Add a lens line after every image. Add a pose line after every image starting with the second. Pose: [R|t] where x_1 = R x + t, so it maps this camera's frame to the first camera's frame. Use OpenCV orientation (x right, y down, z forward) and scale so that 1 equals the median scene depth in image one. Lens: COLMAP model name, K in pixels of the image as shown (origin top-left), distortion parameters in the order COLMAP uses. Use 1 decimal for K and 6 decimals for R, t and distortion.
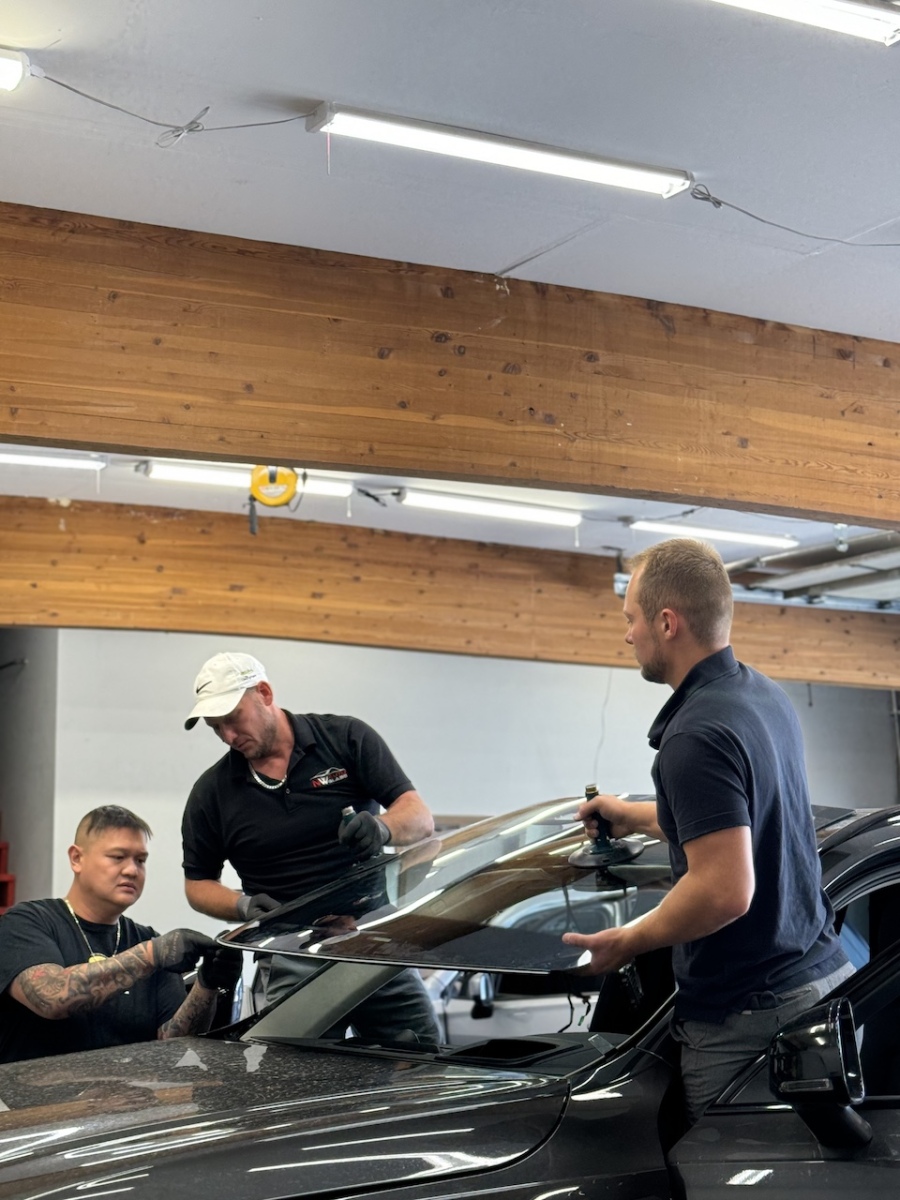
lens RADIAL K [[2004.4, 0, 479.9], [0, 2004.4, 592.4], [0, 0, 1]] dist [0.139773, 0.000000]
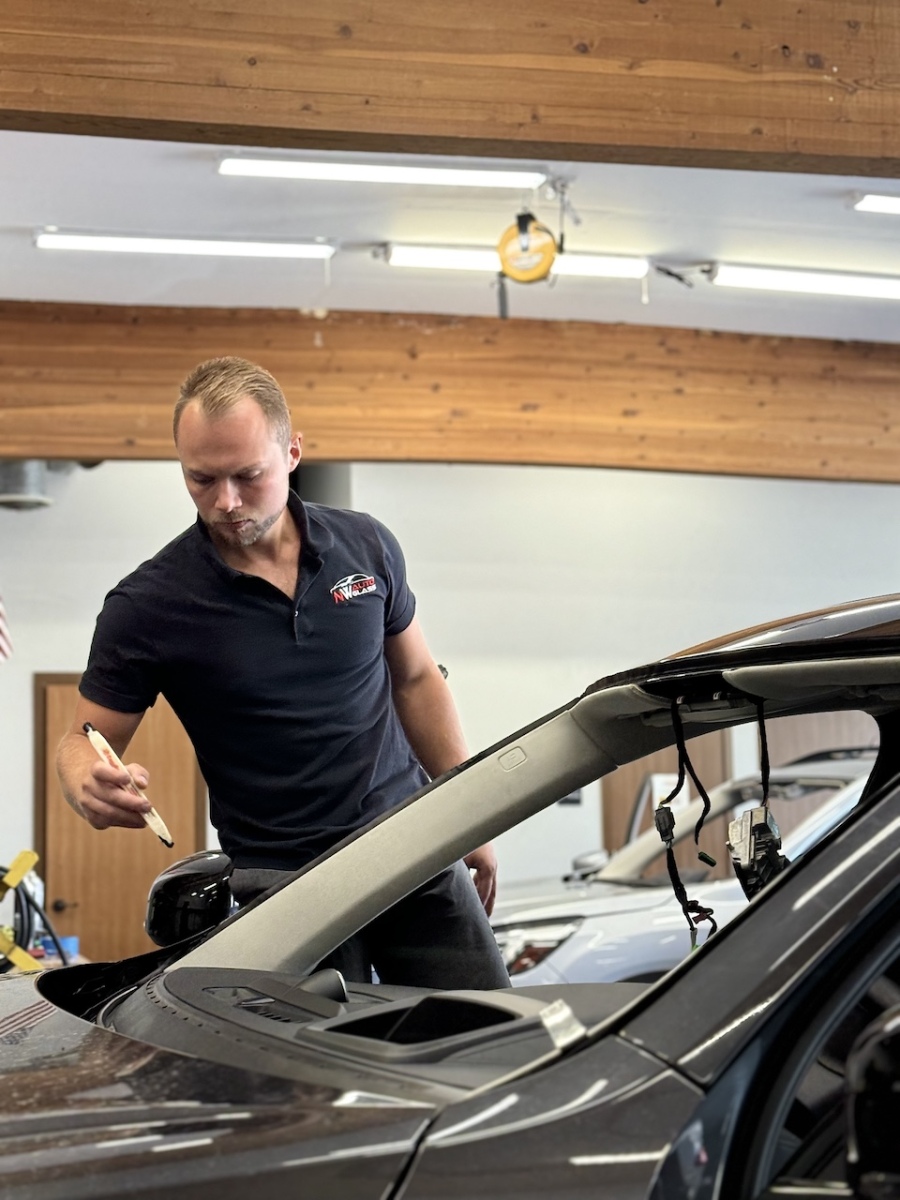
lens RADIAL K [[2004.4, 0, 451.5], [0, 2004.4, 608.4], [0, 0, 1]] dist [0.139773, 0.000000]
pose [[0.970065, -0.028973, -0.241113, 0.071465], [0.043881, 0.997427, 0.056693, 0.050206], [0.238850, -0.065576, 0.968840, 0.277017]]
